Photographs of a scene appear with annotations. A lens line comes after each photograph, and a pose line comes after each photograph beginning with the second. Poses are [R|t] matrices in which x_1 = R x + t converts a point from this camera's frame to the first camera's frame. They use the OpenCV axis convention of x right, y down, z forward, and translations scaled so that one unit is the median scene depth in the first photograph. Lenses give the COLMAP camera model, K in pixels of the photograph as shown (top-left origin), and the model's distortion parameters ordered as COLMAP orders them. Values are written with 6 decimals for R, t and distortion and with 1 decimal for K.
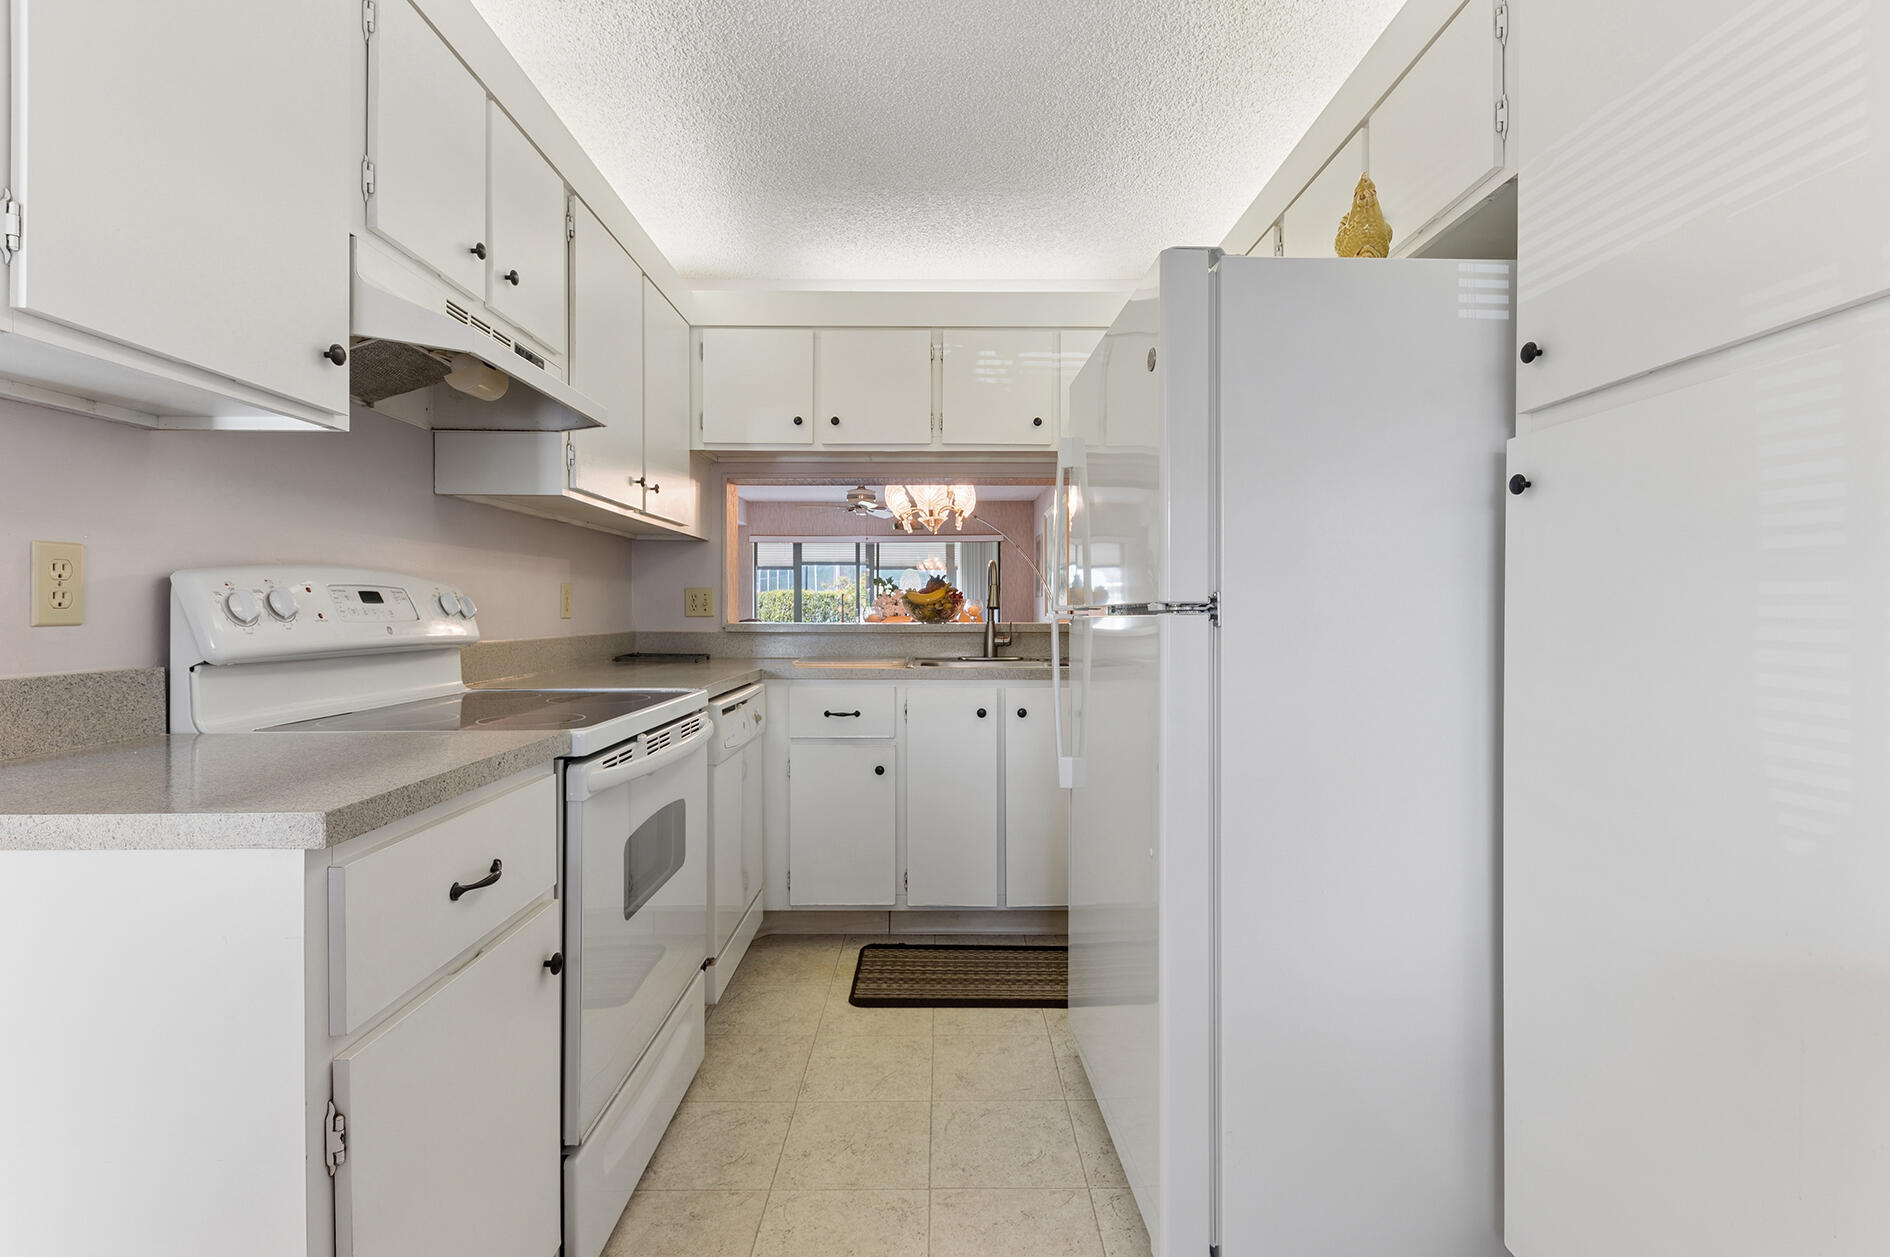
lens RADIAL K [[928.3, 0, 946.8], [0, 928.3, 610.2], [0, 0, 1]] dist [0.012426, -0.000536]
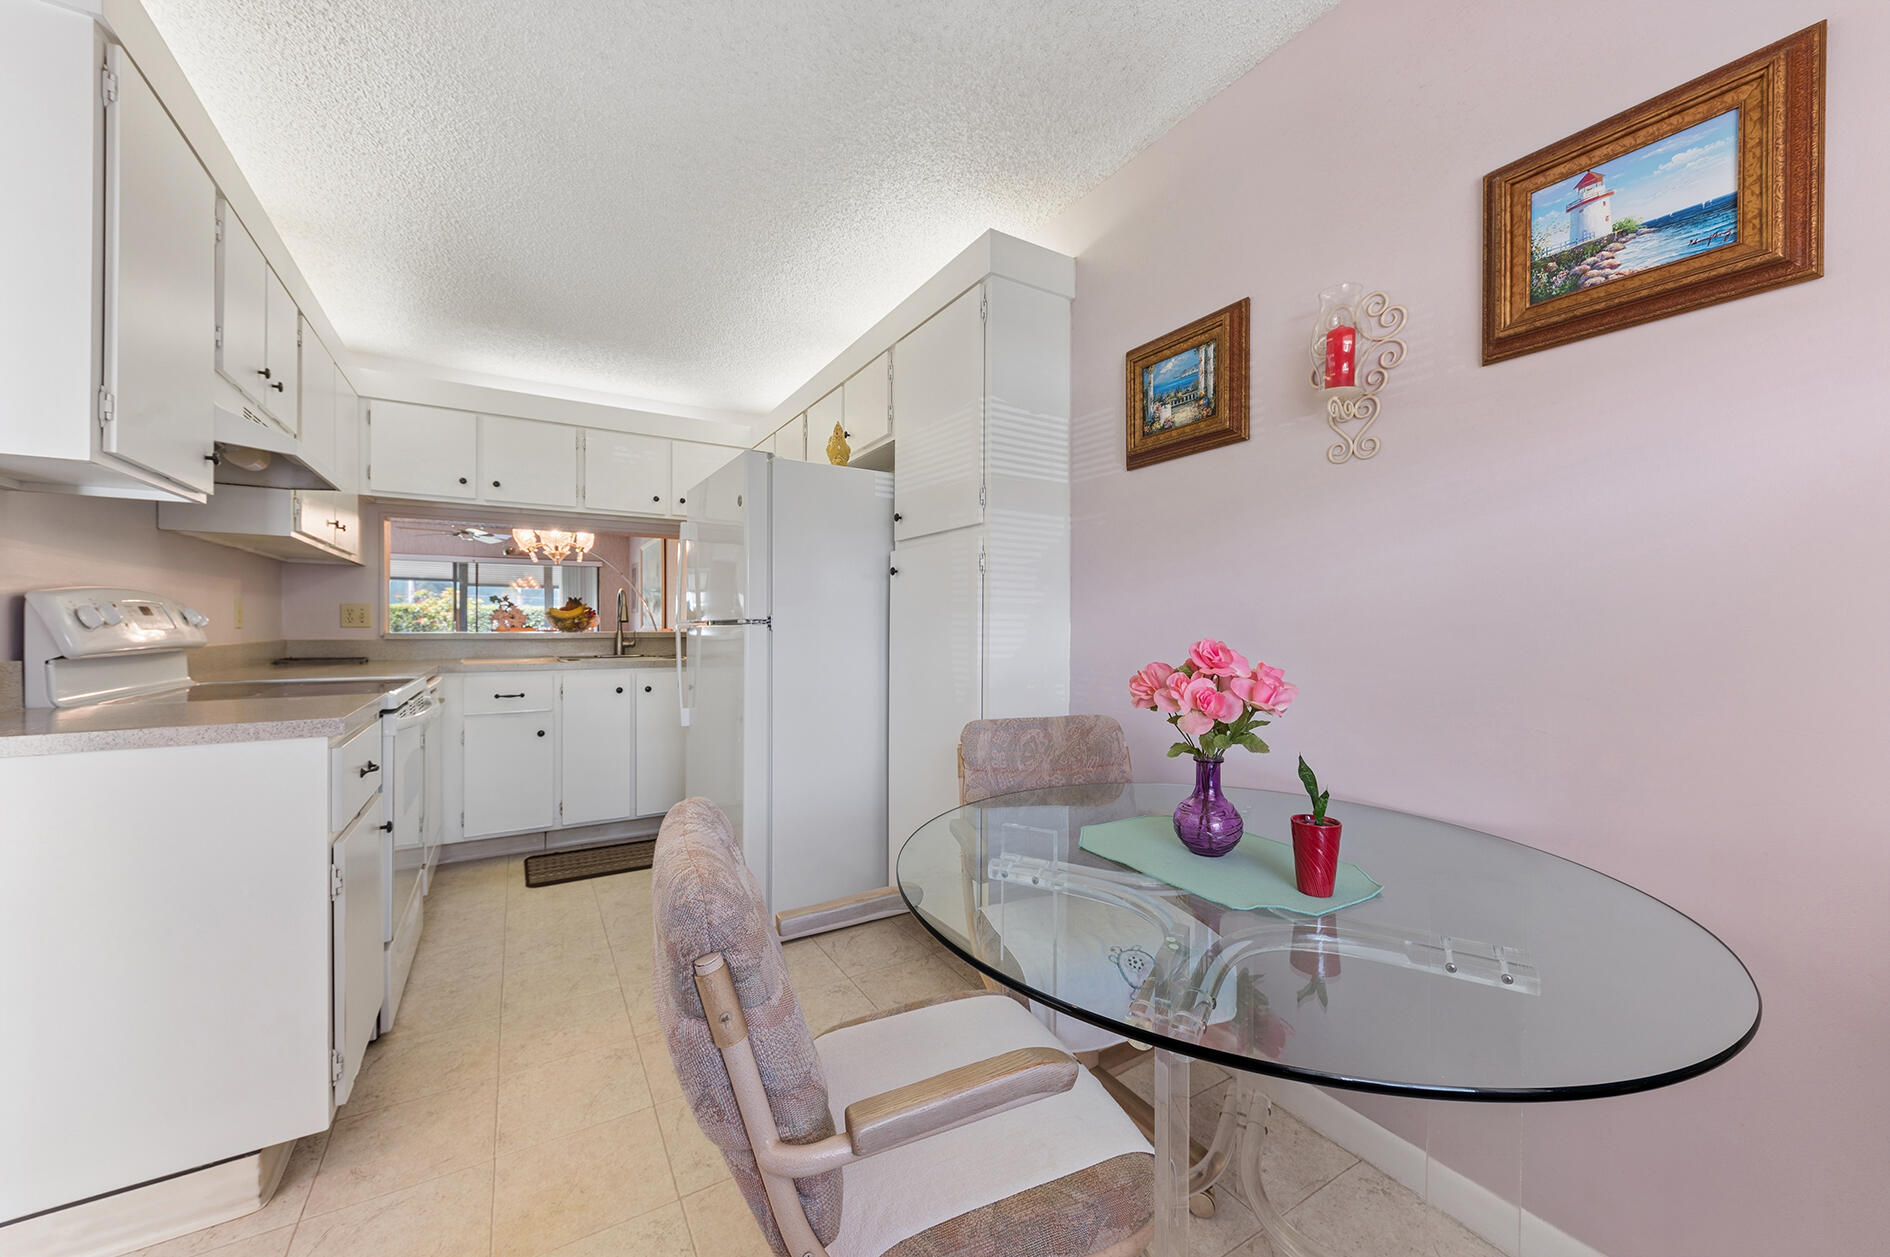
lens RADIAL K [[738.0, 0, 947.1], [0, 738.0, 623.5], [0, 0, 1]] dist [0.012060, -0.000289]
pose [[0.871699, 0.002646, 0.490034, -0.084505], [-0.002339, 0.999996, -0.001240, 0.001475], [-0.490036, -0.000066, 0.871702, -0.304277]]
